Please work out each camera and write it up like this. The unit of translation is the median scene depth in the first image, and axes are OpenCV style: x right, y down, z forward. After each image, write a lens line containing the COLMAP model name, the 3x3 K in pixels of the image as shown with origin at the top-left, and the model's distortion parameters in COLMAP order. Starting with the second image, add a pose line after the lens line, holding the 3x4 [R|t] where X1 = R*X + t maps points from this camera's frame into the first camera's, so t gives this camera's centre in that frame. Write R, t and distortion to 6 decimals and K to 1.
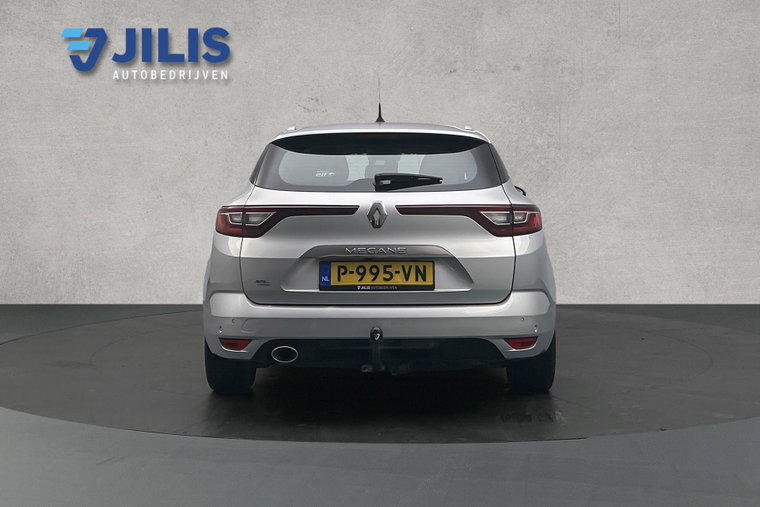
lens RADIAL K [[593.9, 0, 379.7], [0, 593.9, 252.4], [0, 0, 1]] dist [-0.000151, -0.000435]
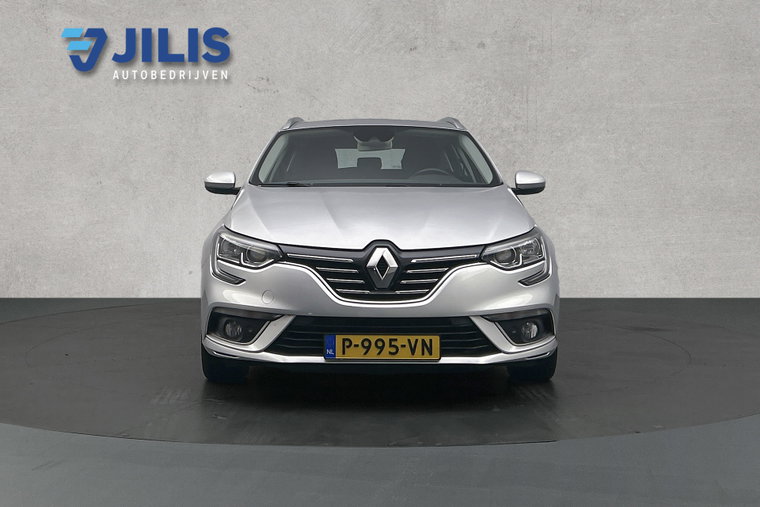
lens RADIAL K [[593.9, 0, 379.8], [0, 593.9, 252.4], [0, 0, 1]] dist [-0.000151, -0.000435]
pose [[1.000000, -0.000112, -0.000361, 0.070972], [0.000112, 1.000000, -0.000202, 0.015601], [0.000361, 0.000202, 1.000000, 0.064876]]
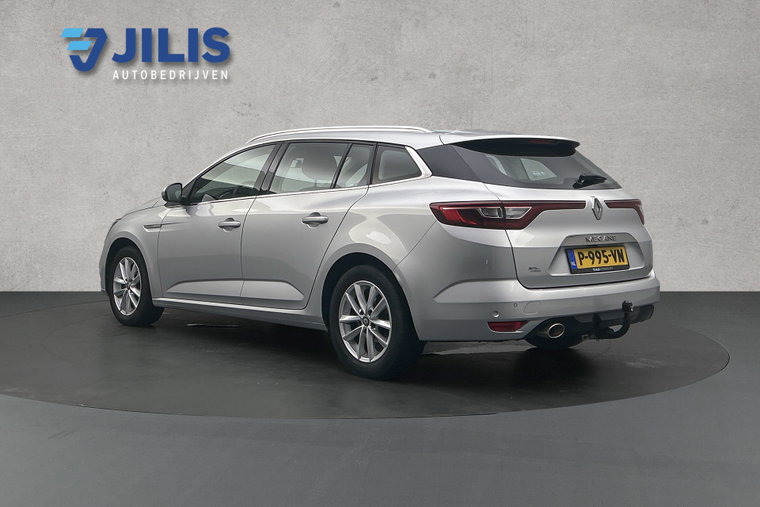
lens RADIAL K [[593.9, 0, 380.1], [0, 593.9, 254.9], [0, 0, 1]] dist [-0.000151, -0.000435]
pose [[1.000000, -0.000022, -0.000205, 0.134755], [0.000022, 0.999999, 0.001185, 0.018557], [0.000205, -0.001185, 0.999999, -0.095284]]
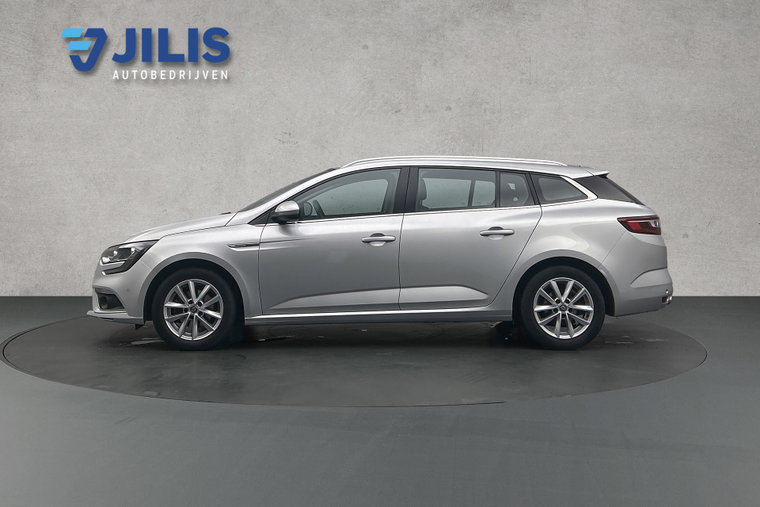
lens RADIAL K [[593.9, 0, 380.2], [0, 593.9, 254.5], [0, 0, 1]] dist [-0.000151, -0.000435]
pose [[1.000000, 0.000083, 0.000447, 0.085613], [-0.000084, 1.000000, 0.000603, -0.002026], [-0.000447, -0.000603, 1.000000, -0.259191]]
